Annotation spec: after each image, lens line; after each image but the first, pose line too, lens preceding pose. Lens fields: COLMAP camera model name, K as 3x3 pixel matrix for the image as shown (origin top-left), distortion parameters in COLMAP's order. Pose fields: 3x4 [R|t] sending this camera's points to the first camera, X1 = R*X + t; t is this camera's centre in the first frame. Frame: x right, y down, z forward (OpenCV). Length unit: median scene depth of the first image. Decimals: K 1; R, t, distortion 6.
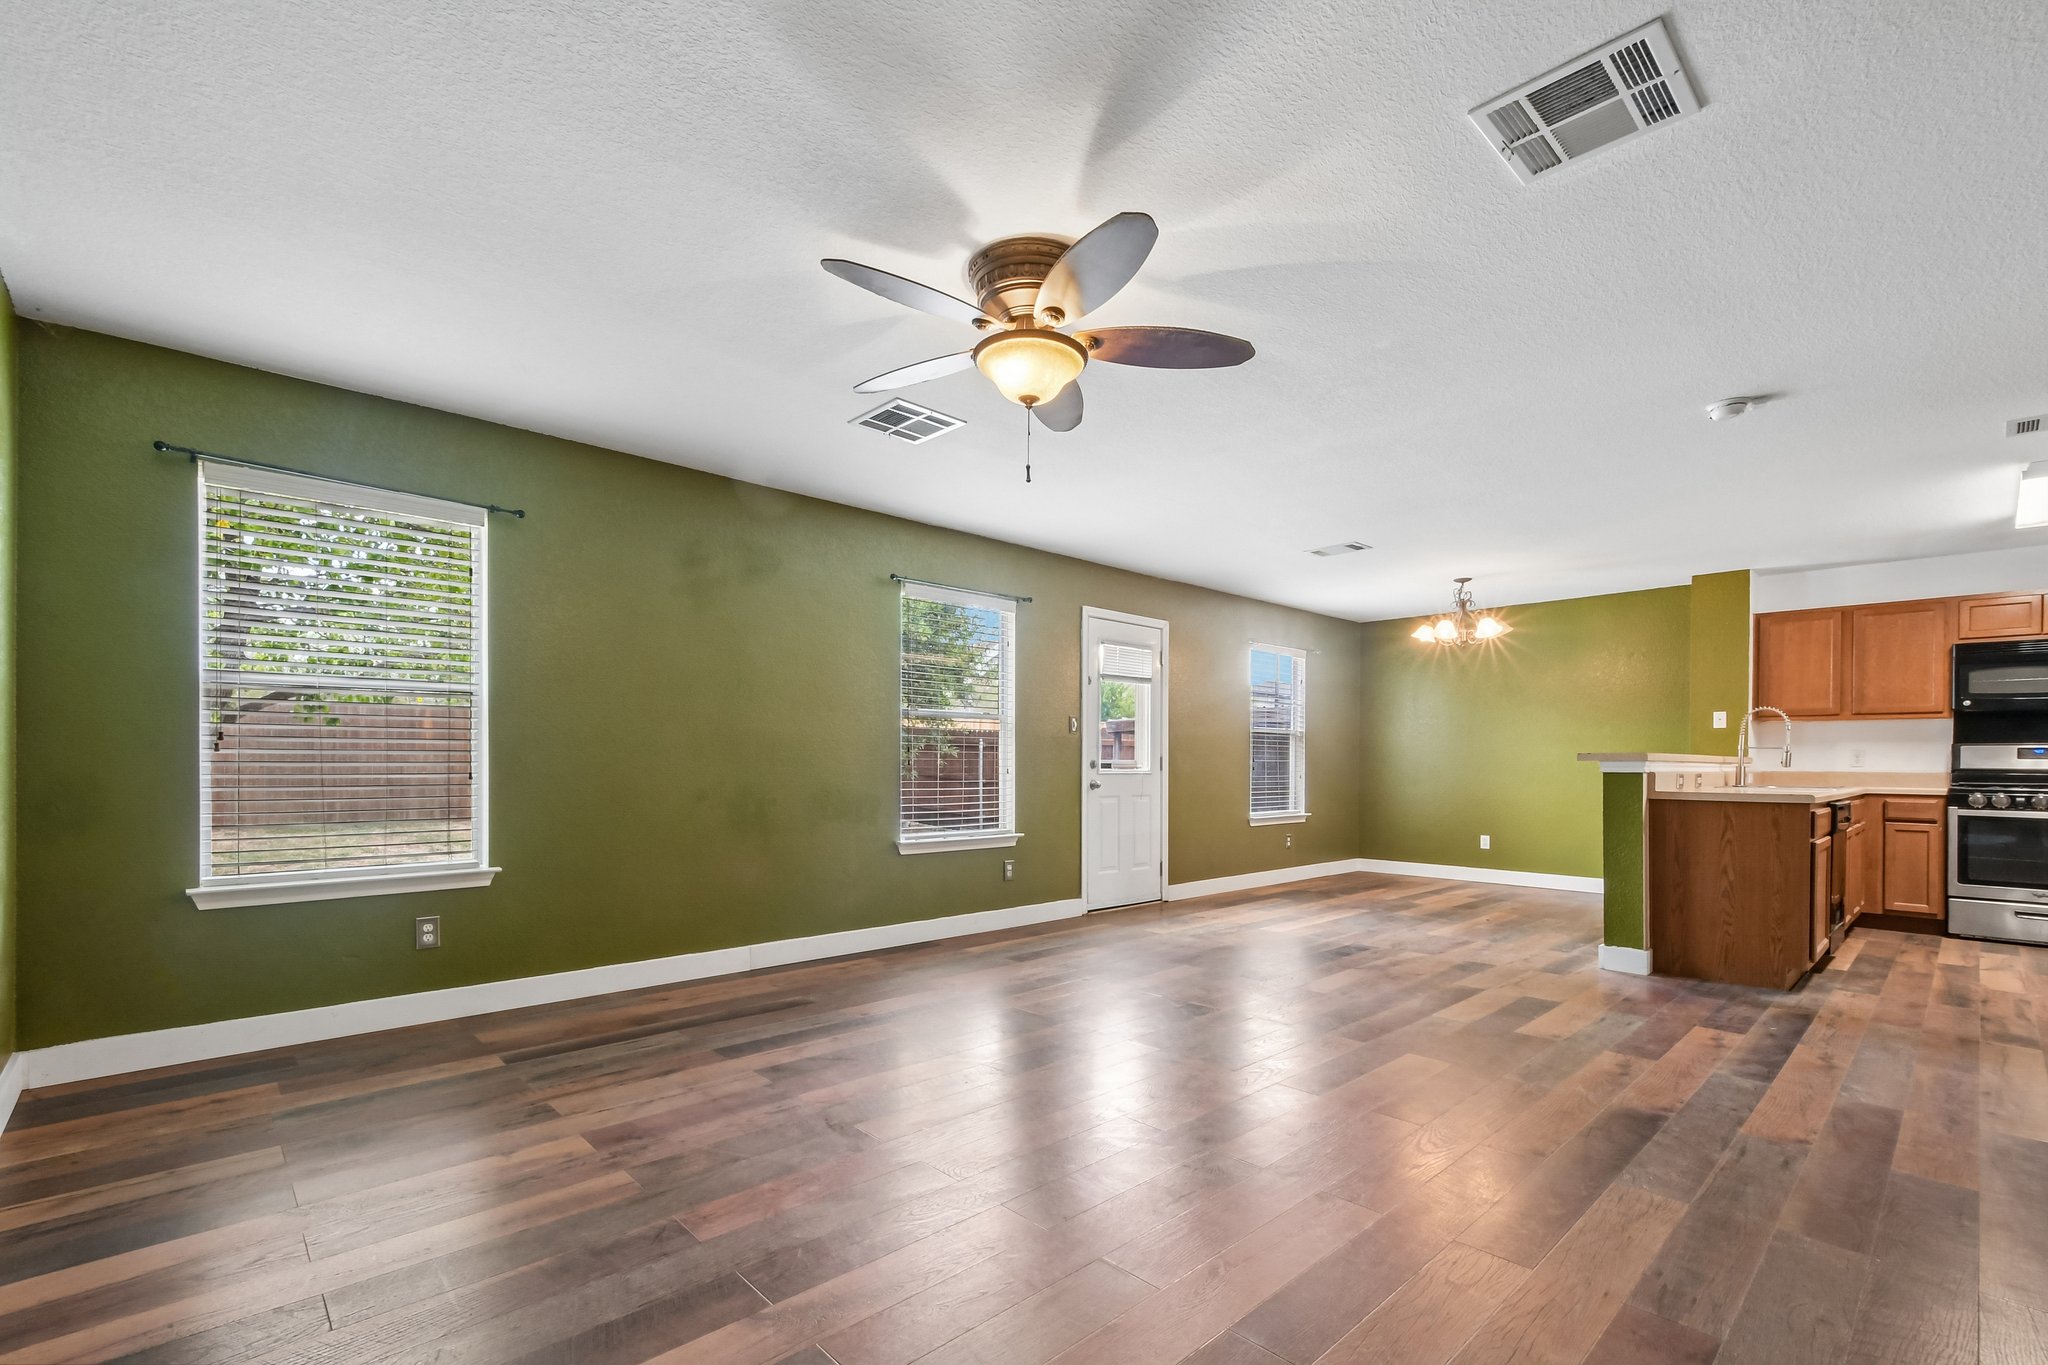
lens RADIAL K [[909.9, 0, 1016.7], [0, 909.9, 766.5], [0, 0, 1]] dist [-0.000568, -0.001208]
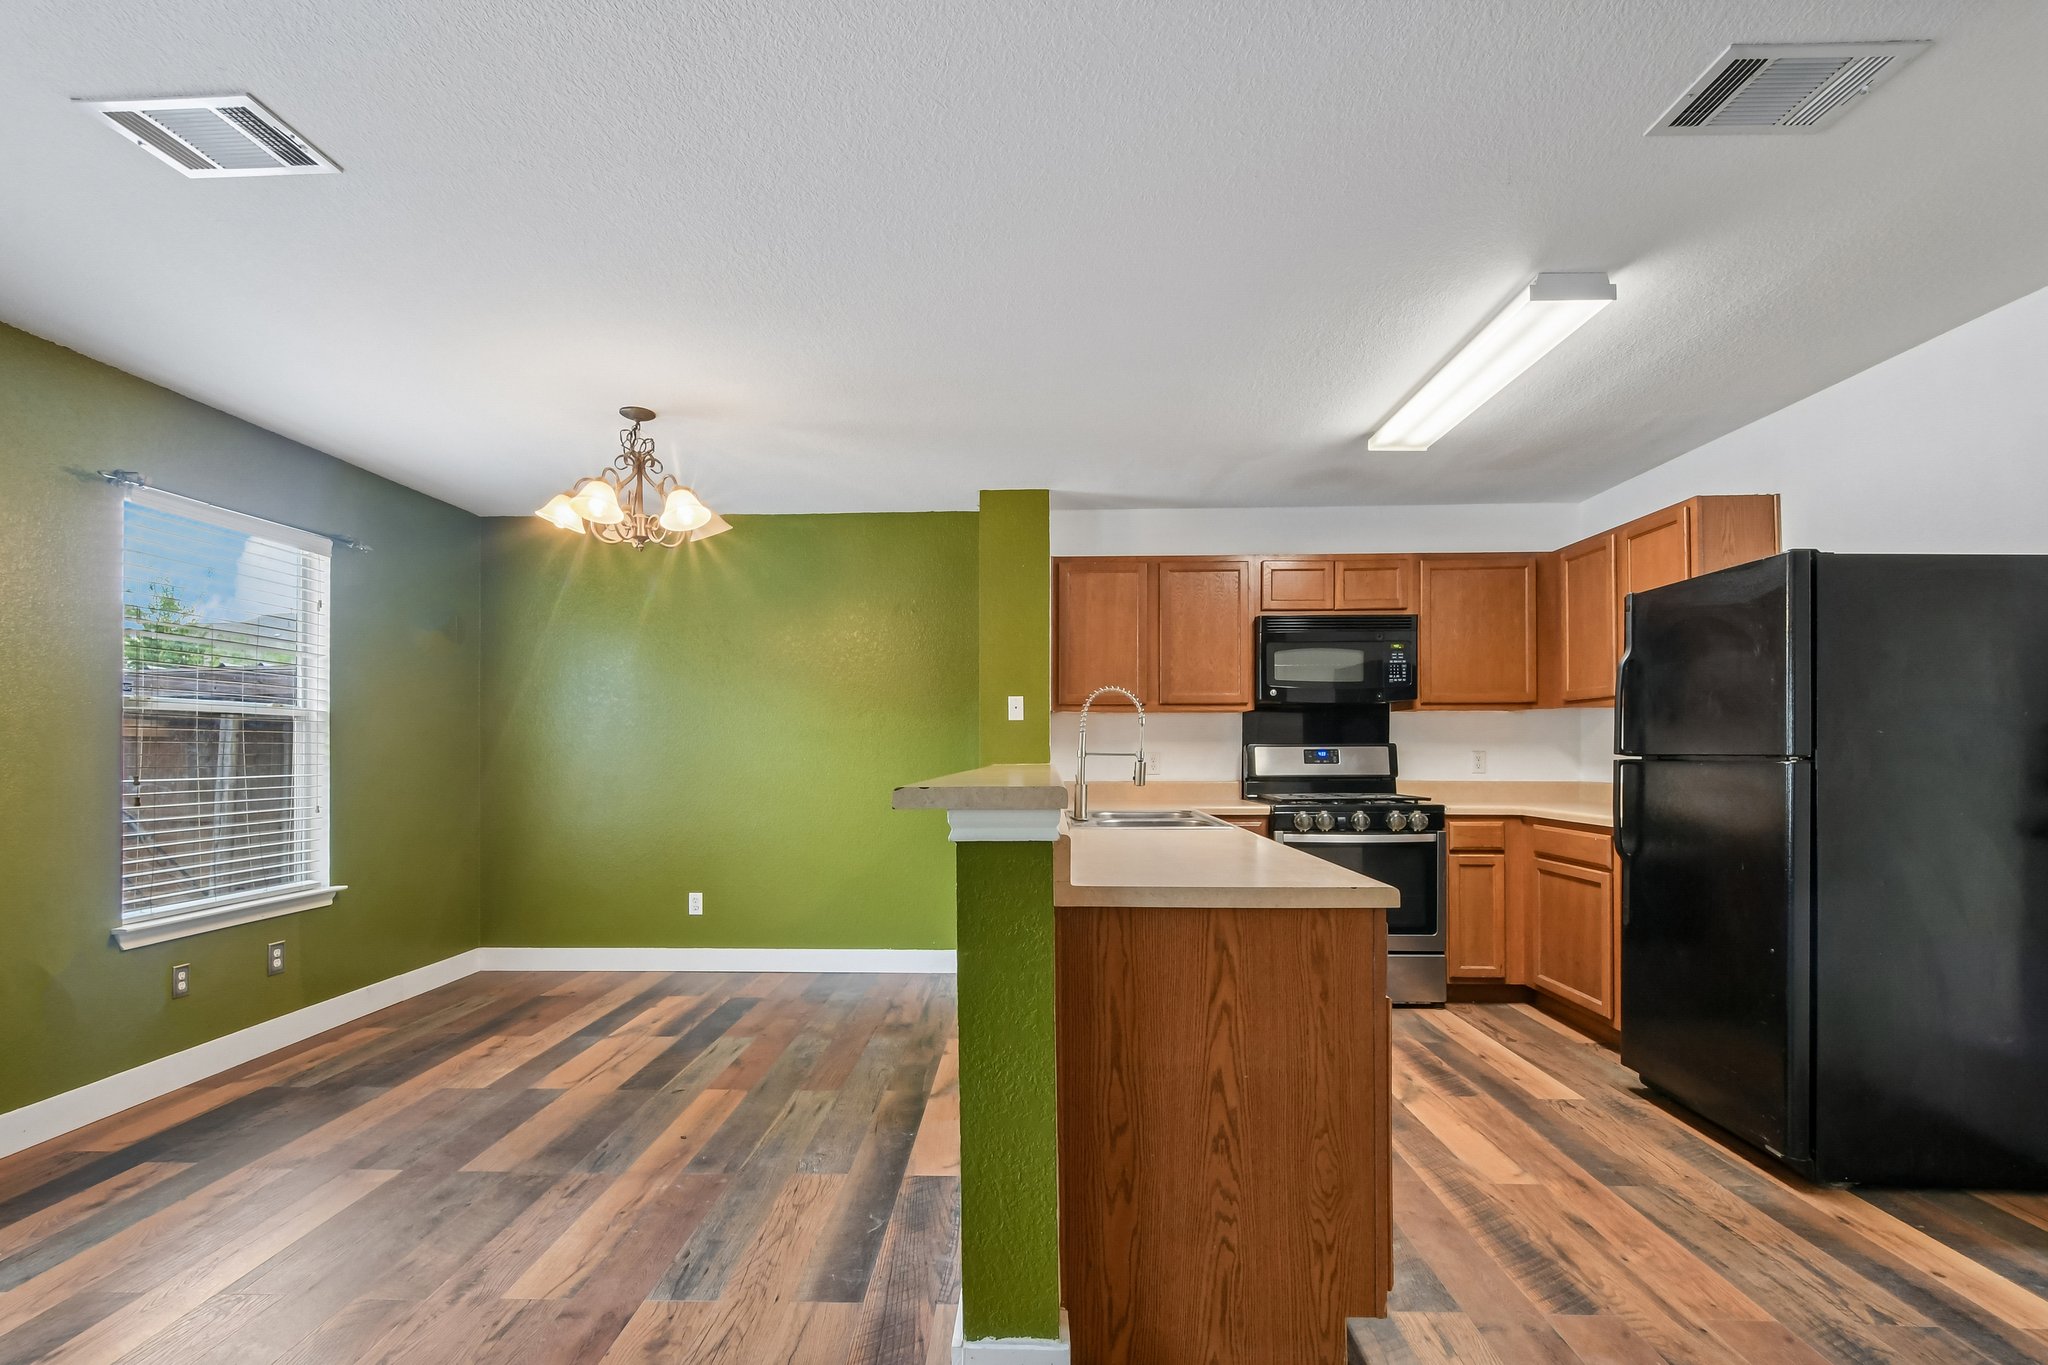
lens RADIAL K [[916.3, 0, 1010.2], [0, 916.3, 743.2], [0, 0, 1]] dist [0.002161, -0.000676]
pose [[0.710586, -0.002145, 0.703608, 0.342703], [0.009563, 0.999932, -0.006610, -0.024027], [-0.703546, 0.011426, 0.710558, 0.611962]]
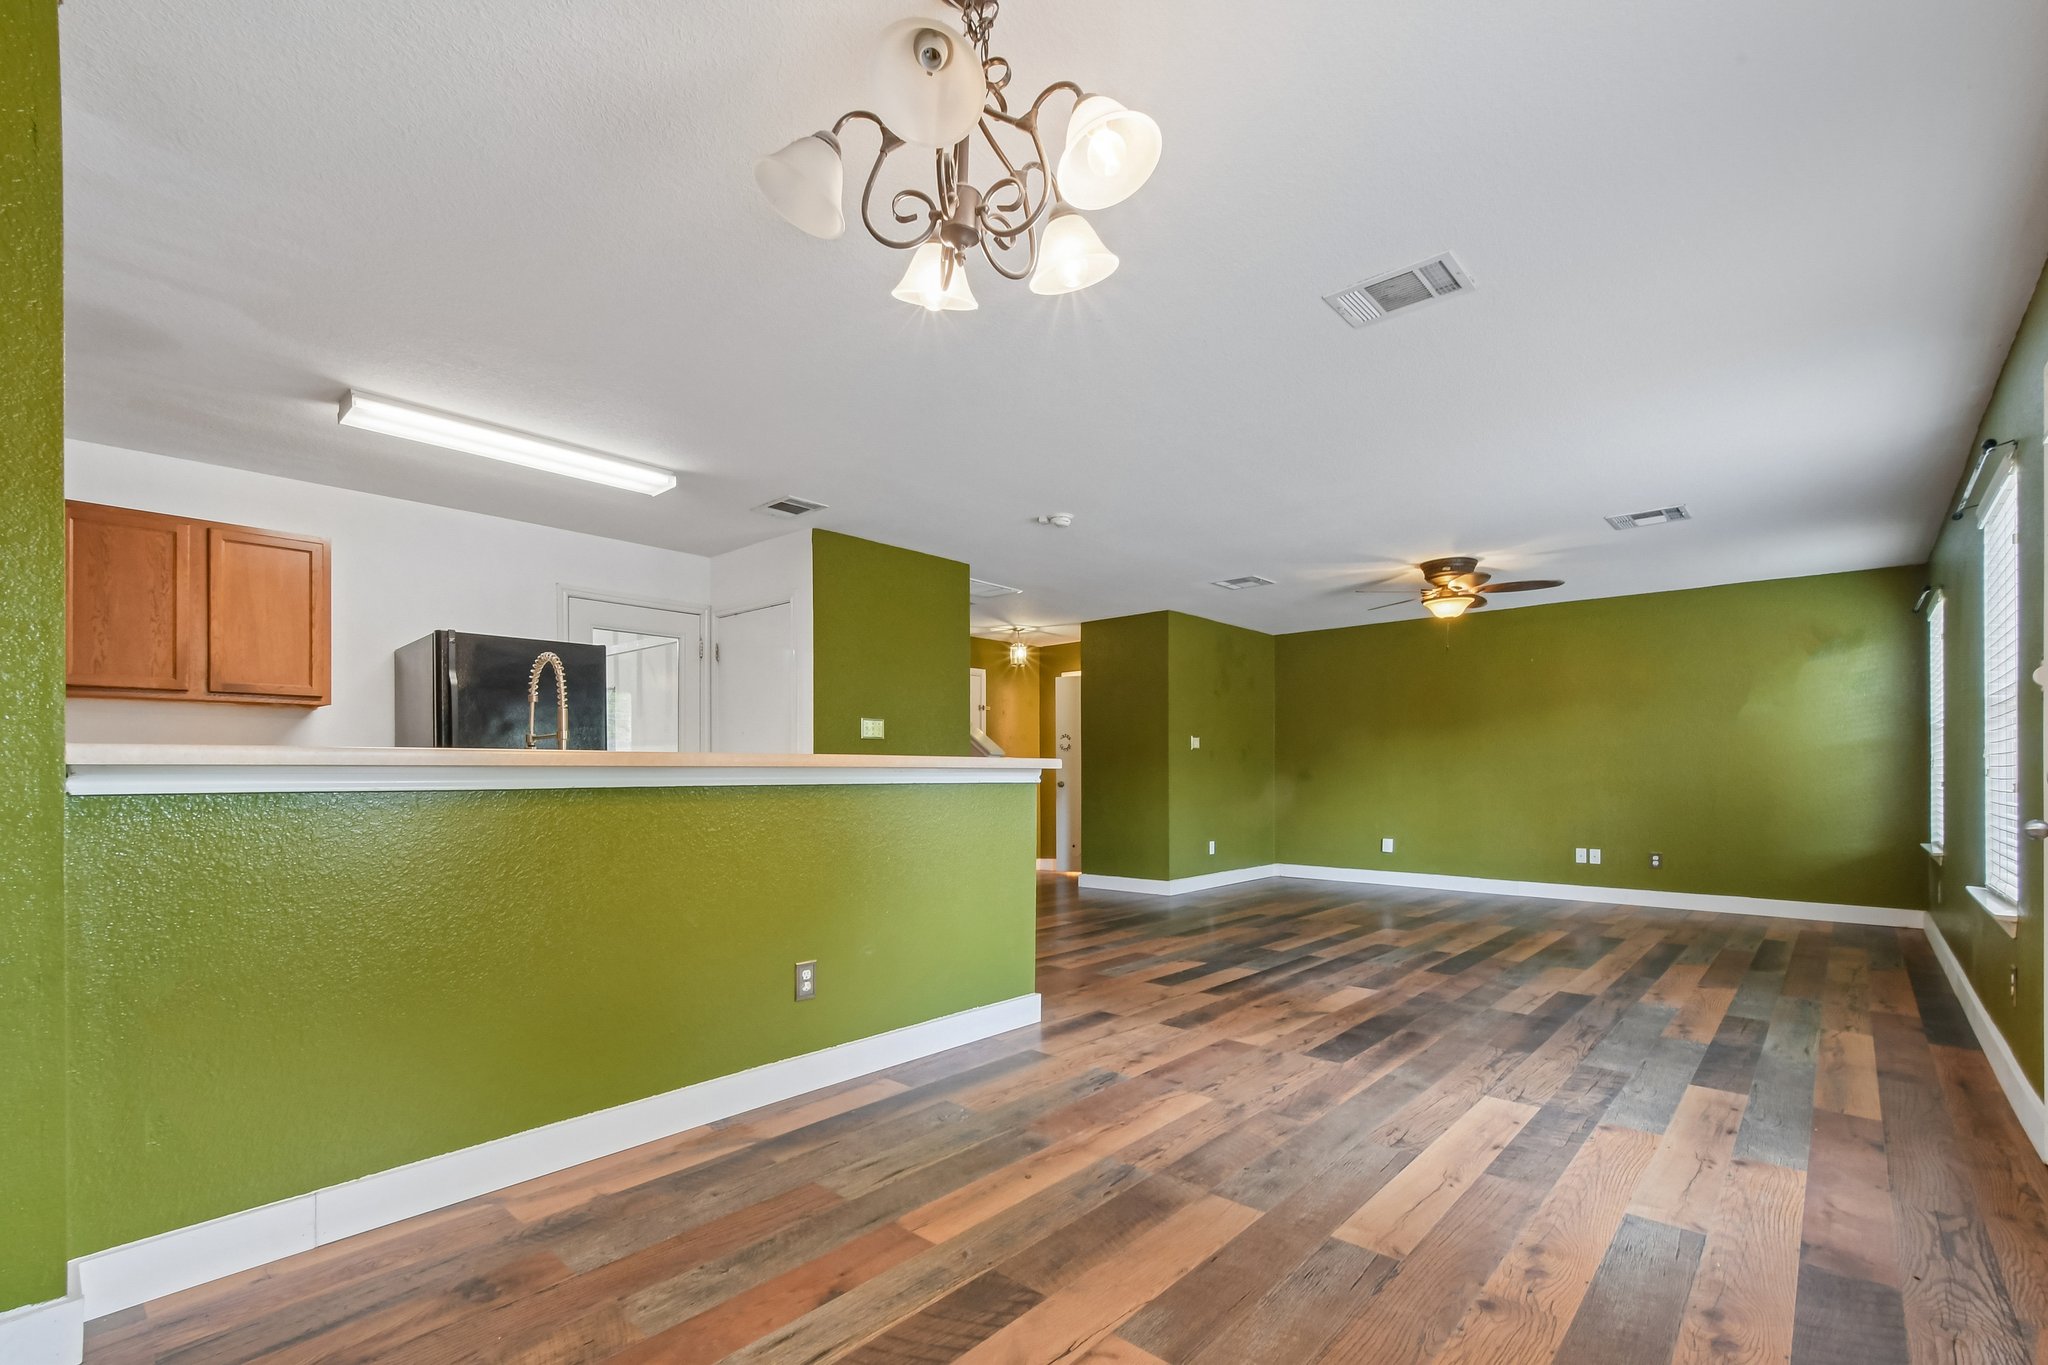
lens RADIAL K [[905.3, 0, 1012.7], [0, 905.3, 770.1], [0, 0, 1]] dist [0.000186, -0.001245]
pose [[-0.997169, -0.003979, -0.075084, 0.603537], [-0.003959, 0.999992, -0.000413, -0.002697], [0.075085, -0.000114, -0.997177, 1.503626]]
